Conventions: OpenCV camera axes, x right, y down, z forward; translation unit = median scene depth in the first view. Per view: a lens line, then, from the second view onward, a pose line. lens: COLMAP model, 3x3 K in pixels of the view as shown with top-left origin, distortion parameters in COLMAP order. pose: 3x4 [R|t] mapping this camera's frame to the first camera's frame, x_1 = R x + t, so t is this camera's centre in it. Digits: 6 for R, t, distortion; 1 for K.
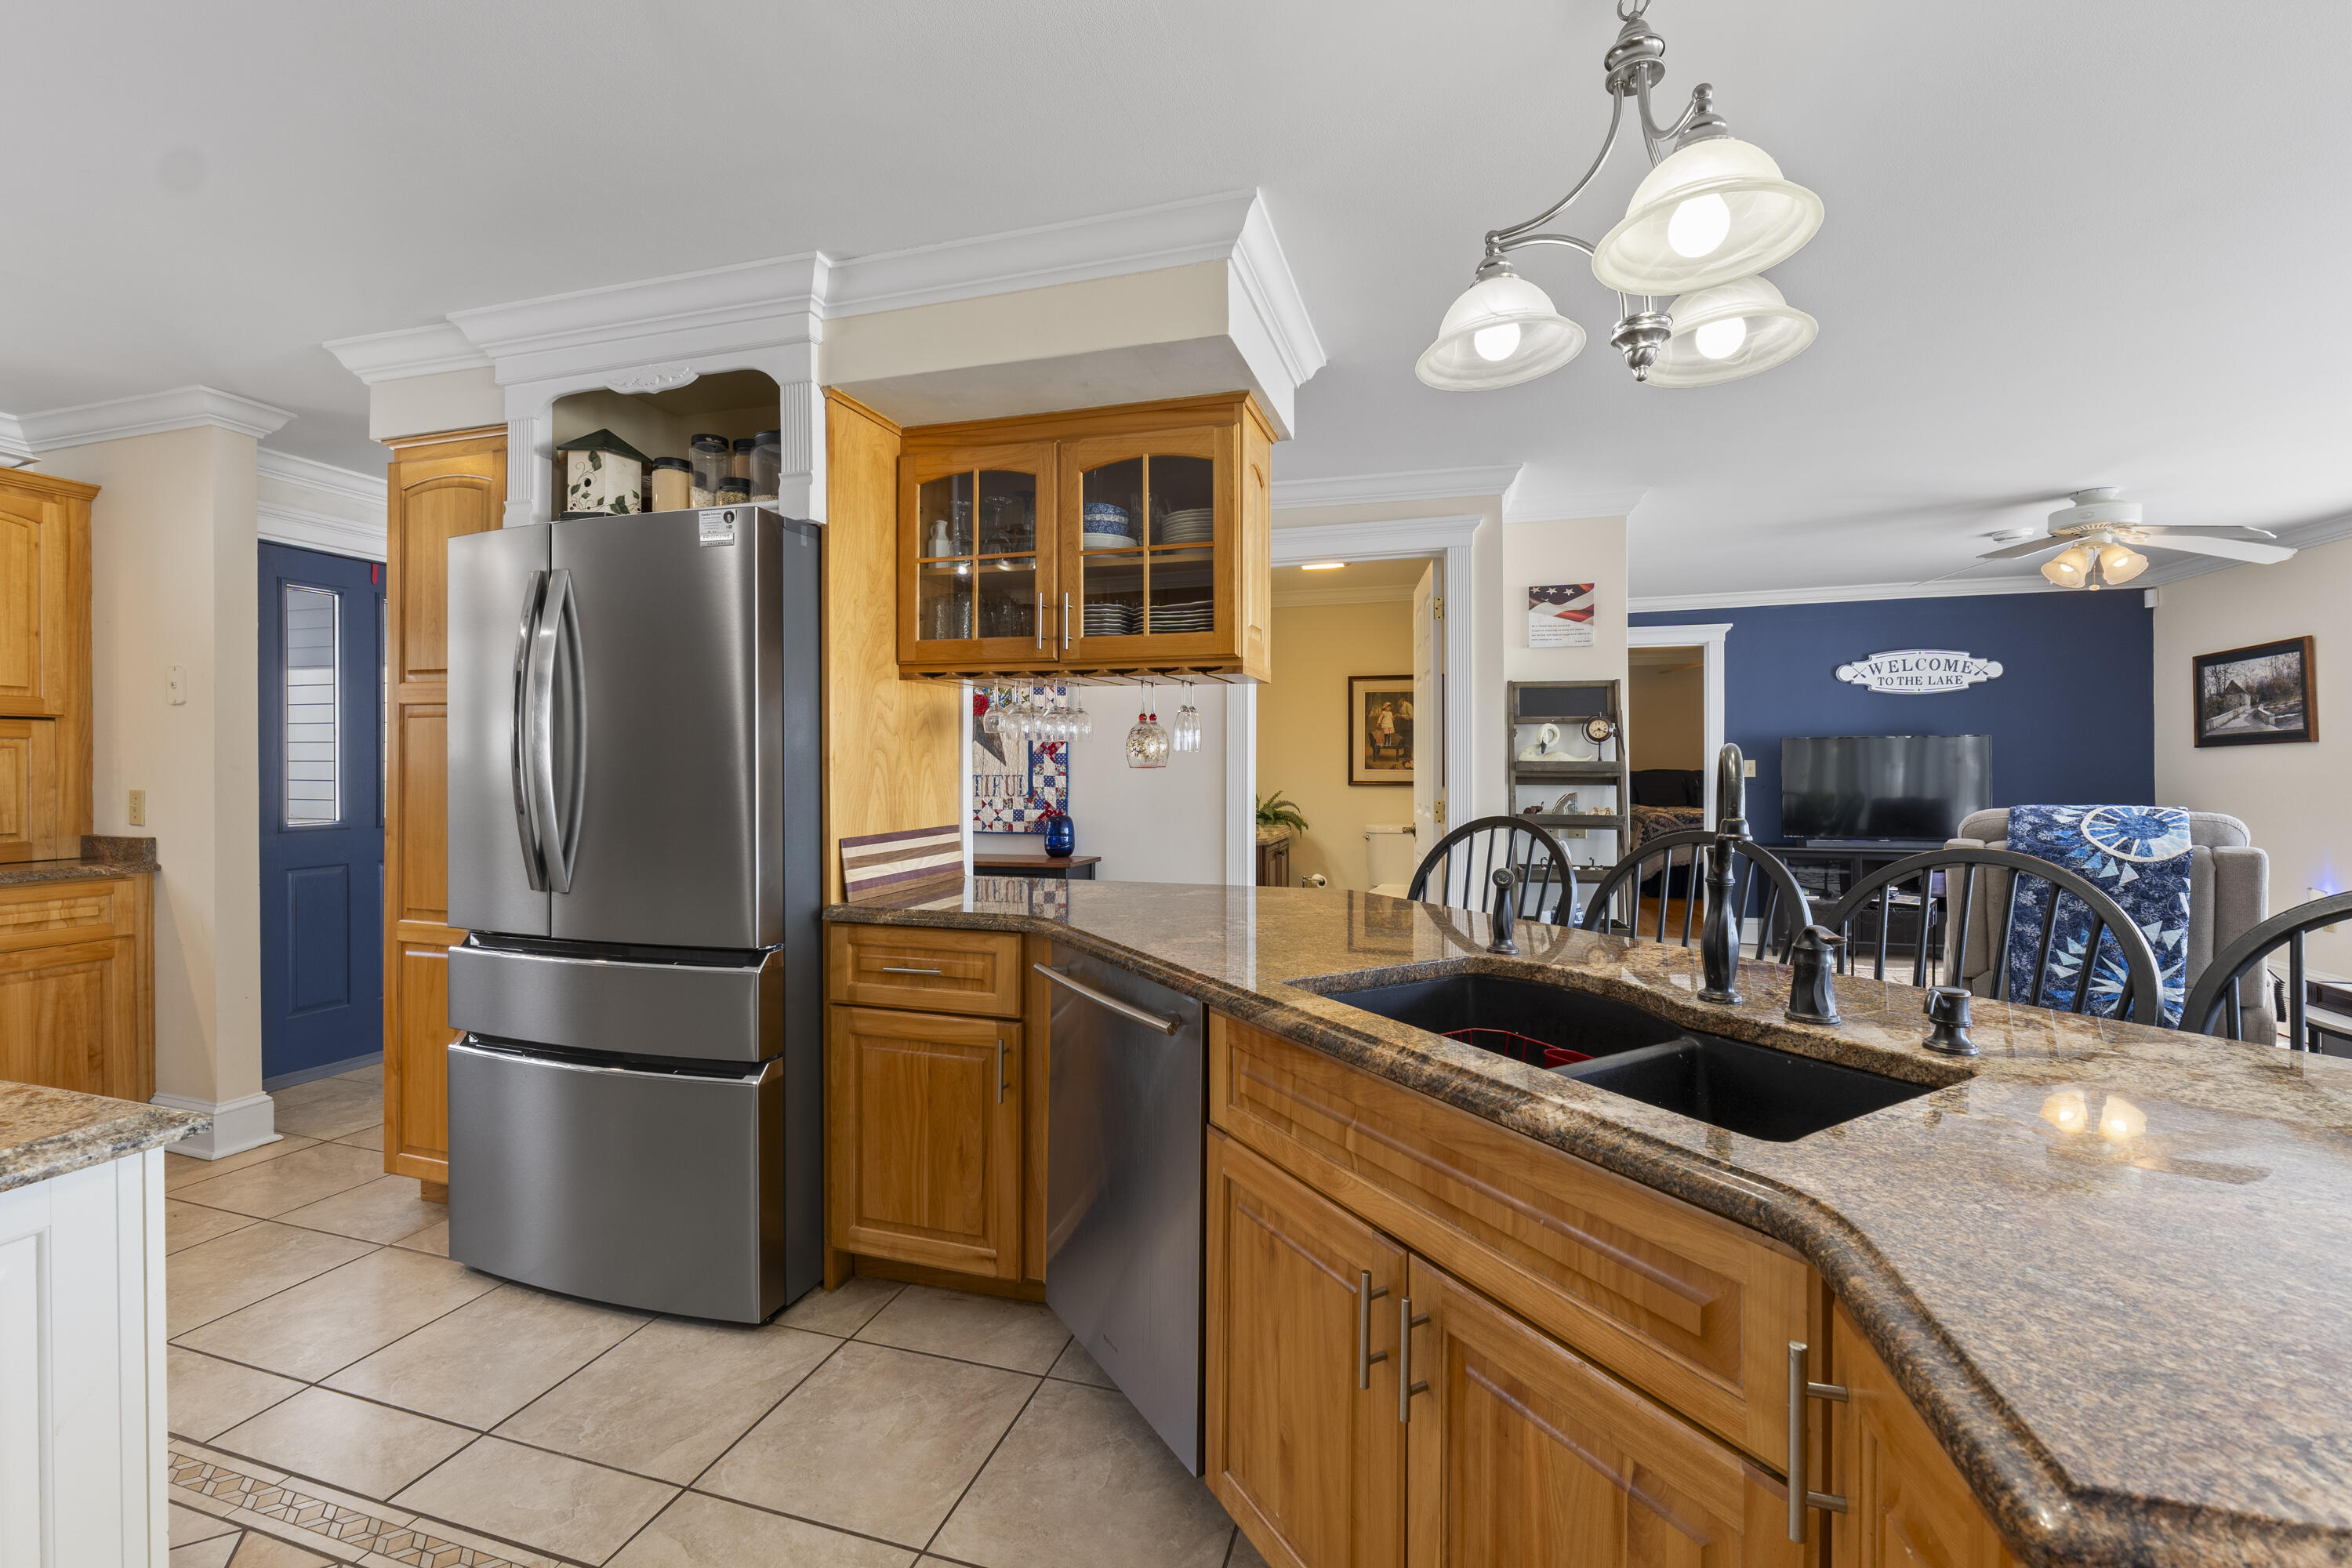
lens RADIAL K [[990.2, 0, 1161.3], [0, 990.2, 766.9], [0, 0, 1]] dist [-0.004992, -0.000743]
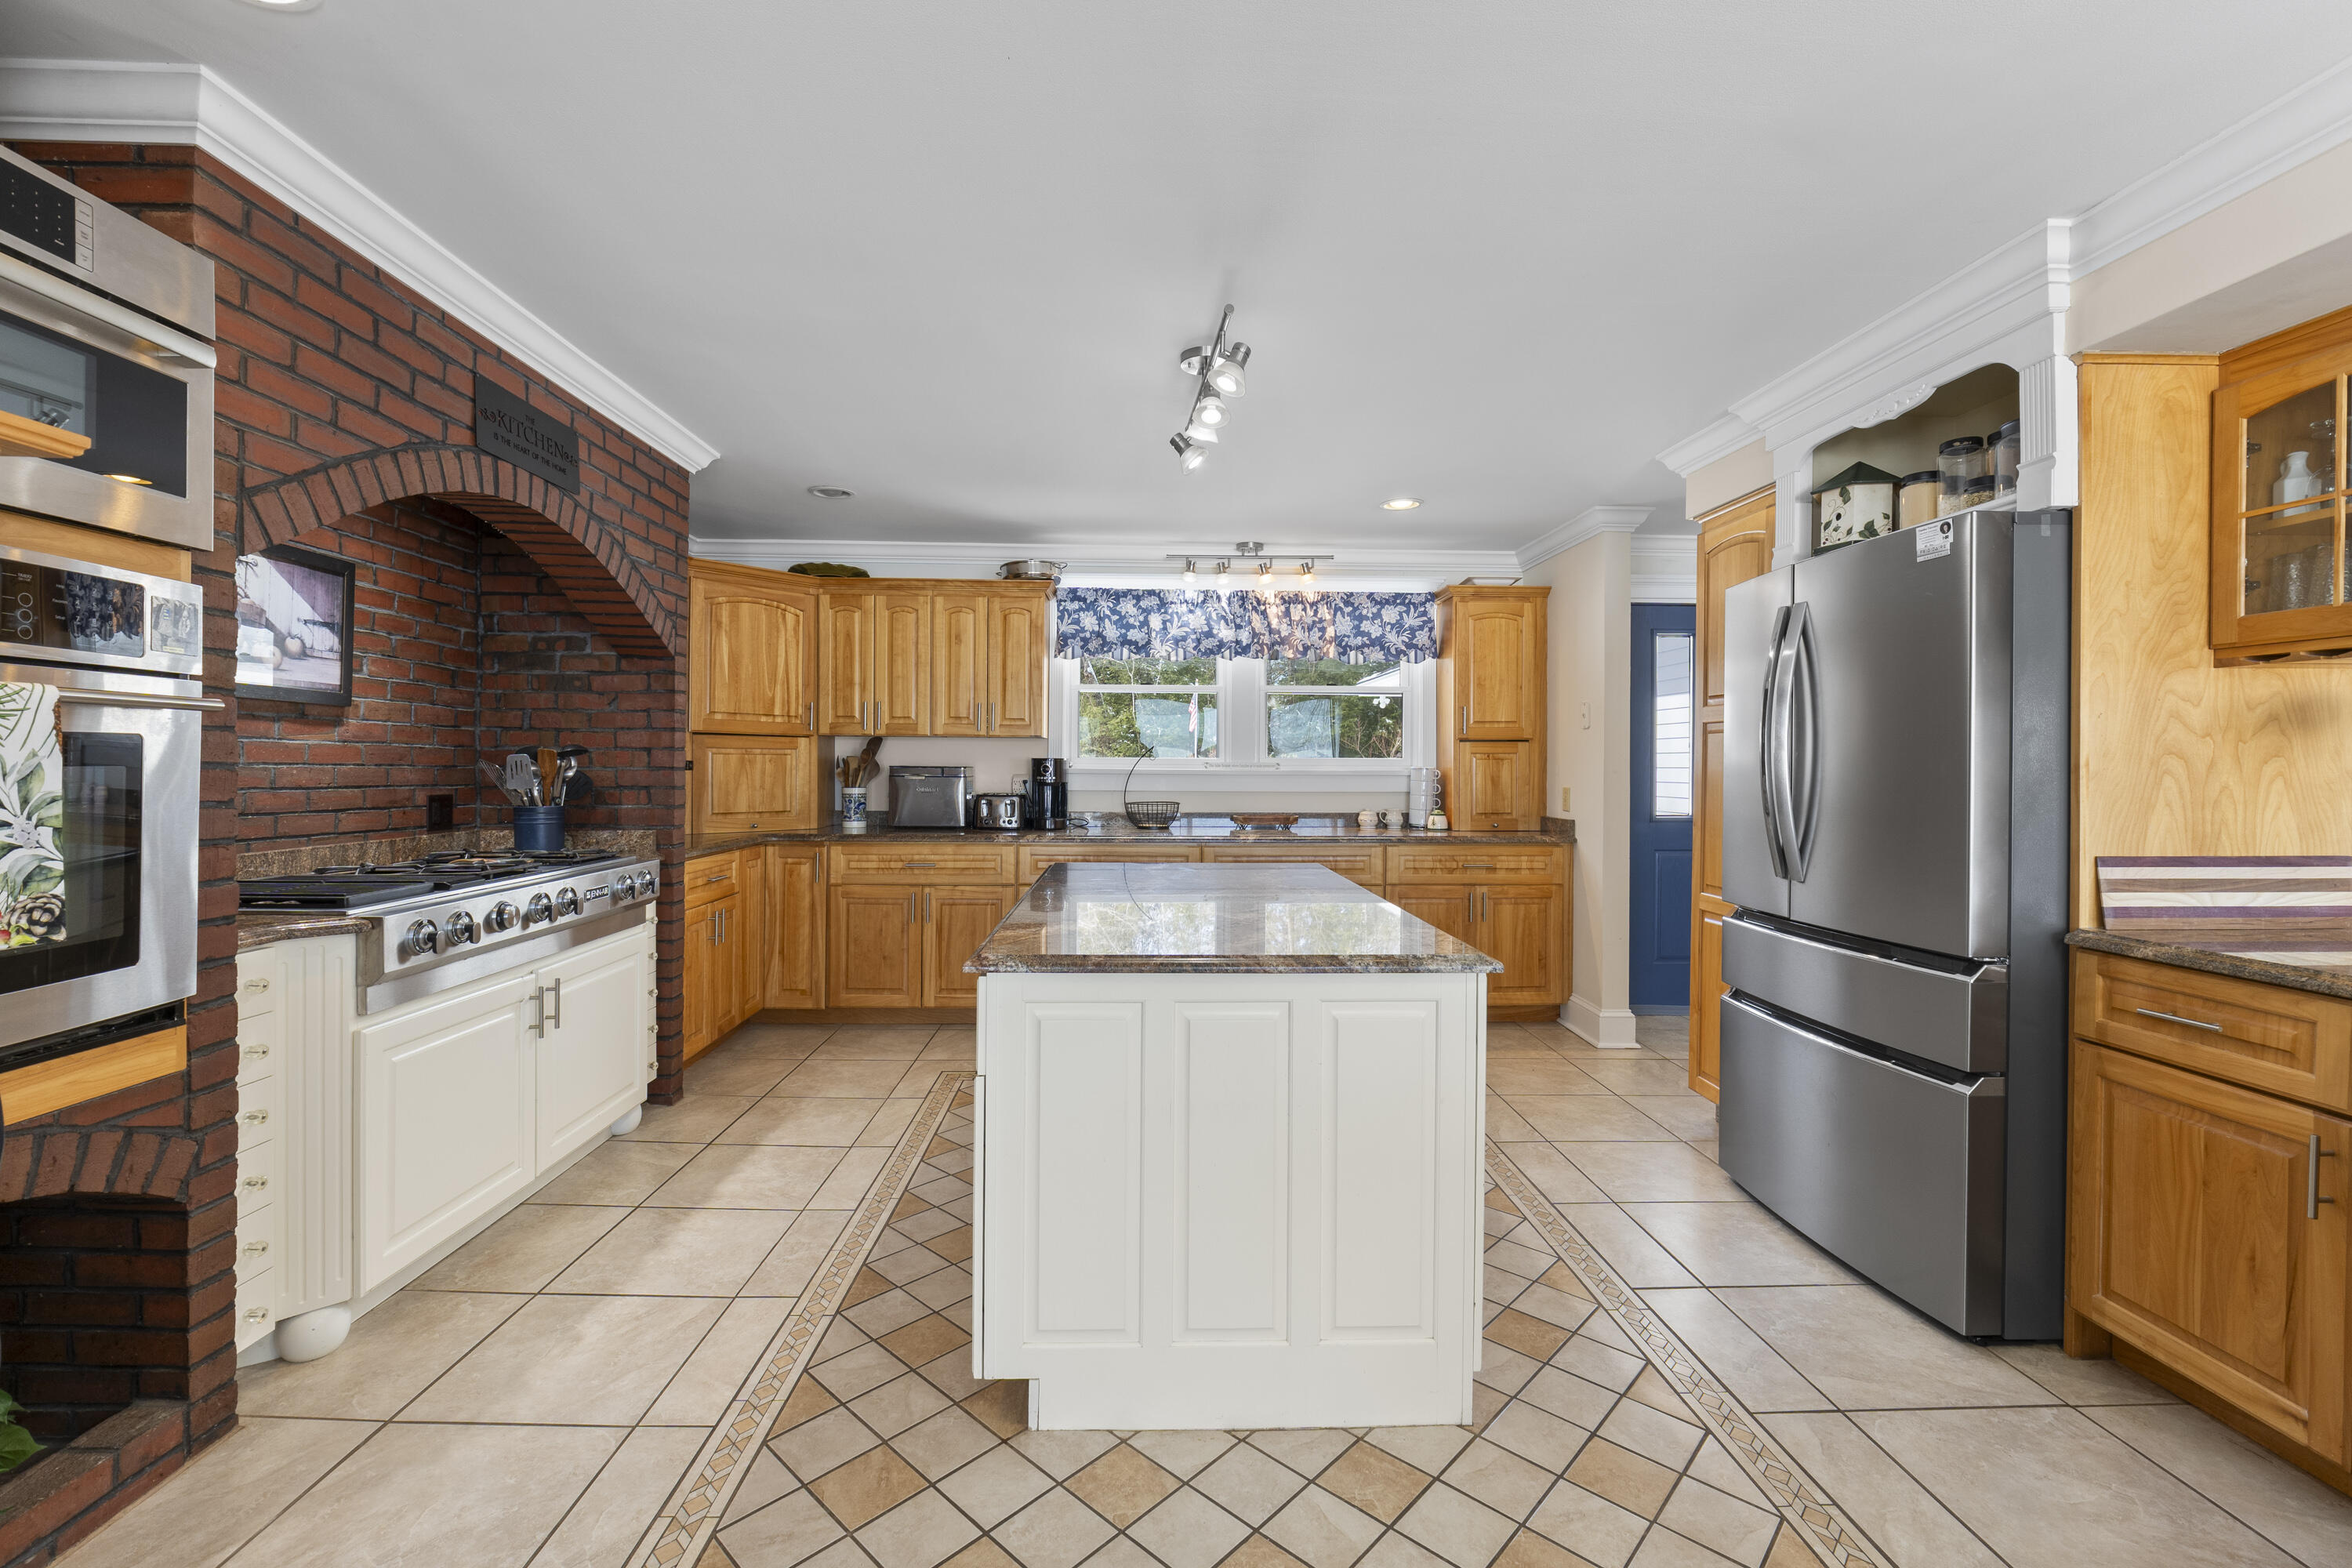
lens RADIAL K [[988.5, 0, 1168.5], [0, 988.5, 774.4], [0, 0, 1]] dist [-0.004338, -0.000623]
pose [[0.324658, 0.007469, -0.945802, 0.217996], [-0.008417, 0.999952, 0.005008, 0.001951], [0.945794, 0.006335, 0.324705, -0.065584]]
